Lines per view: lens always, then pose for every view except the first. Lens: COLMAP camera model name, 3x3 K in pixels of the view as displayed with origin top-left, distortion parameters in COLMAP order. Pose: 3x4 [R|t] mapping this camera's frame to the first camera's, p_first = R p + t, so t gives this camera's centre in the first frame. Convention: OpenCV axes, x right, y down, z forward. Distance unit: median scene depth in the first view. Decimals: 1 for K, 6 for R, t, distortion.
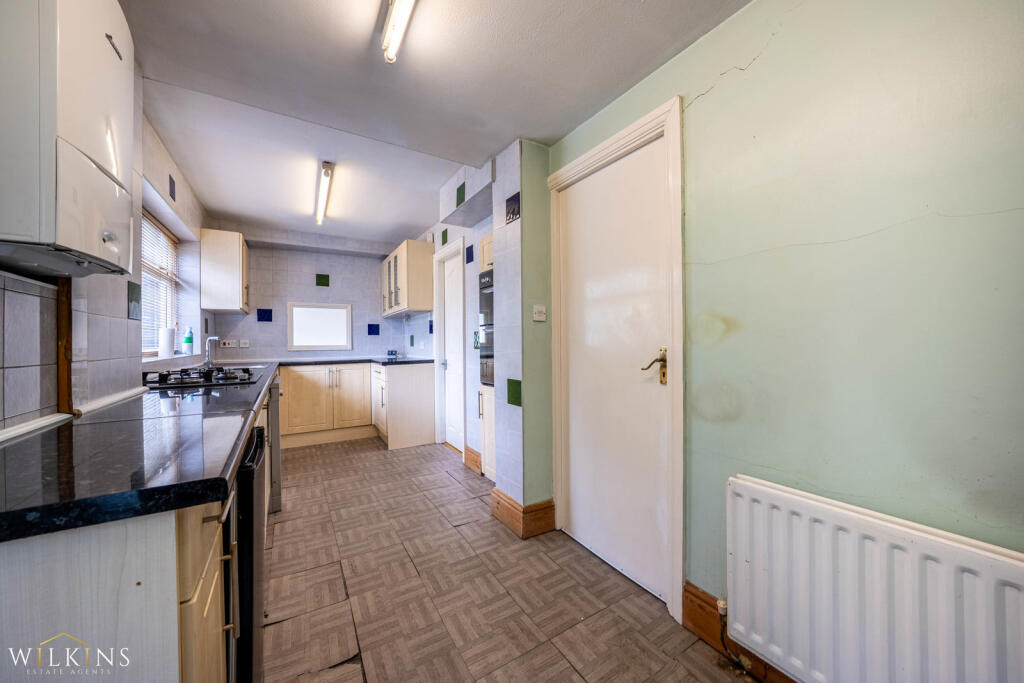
lens RADIAL K [[350.0, 0, 516.0], [0, 350.0, 342.6], [0, 0, 1]] dist [-0.000250, 0.000011]
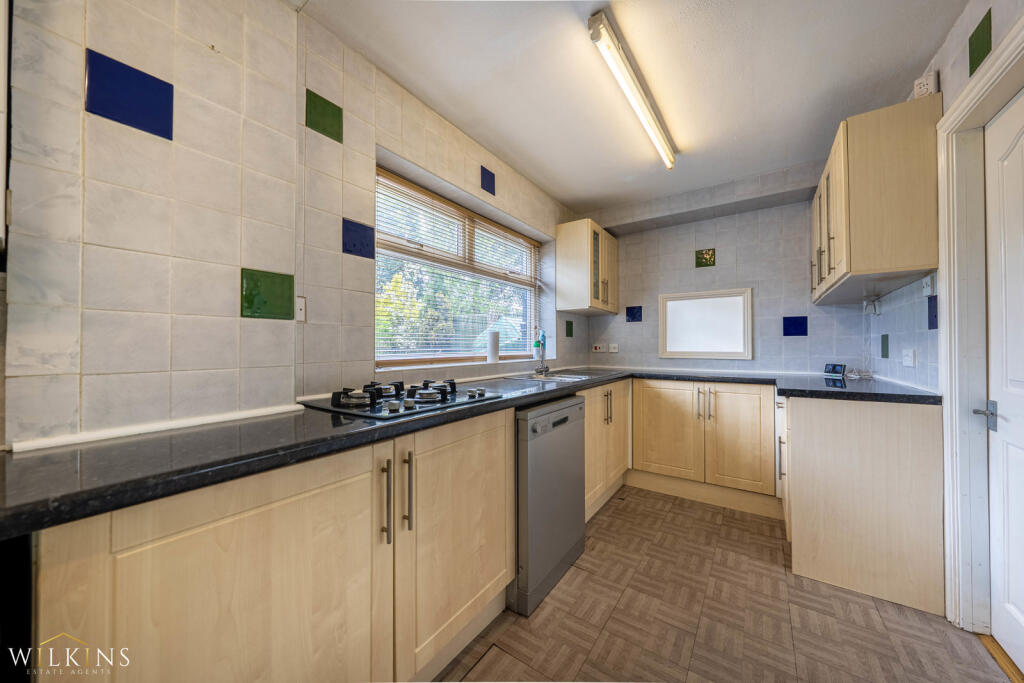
lens RADIAL K [[350.0, 0, 516.0], [0, 350.0, 342.6], [0, 0, 1]] dist [-0.000250, 0.000011]
pose [[0.380324, -0.001564, -0.924852, -0.058368], [-0.007645, 0.999959, -0.004835, -0.004676], [0.924822, 0.008909, 0.380296, 0.432488]]
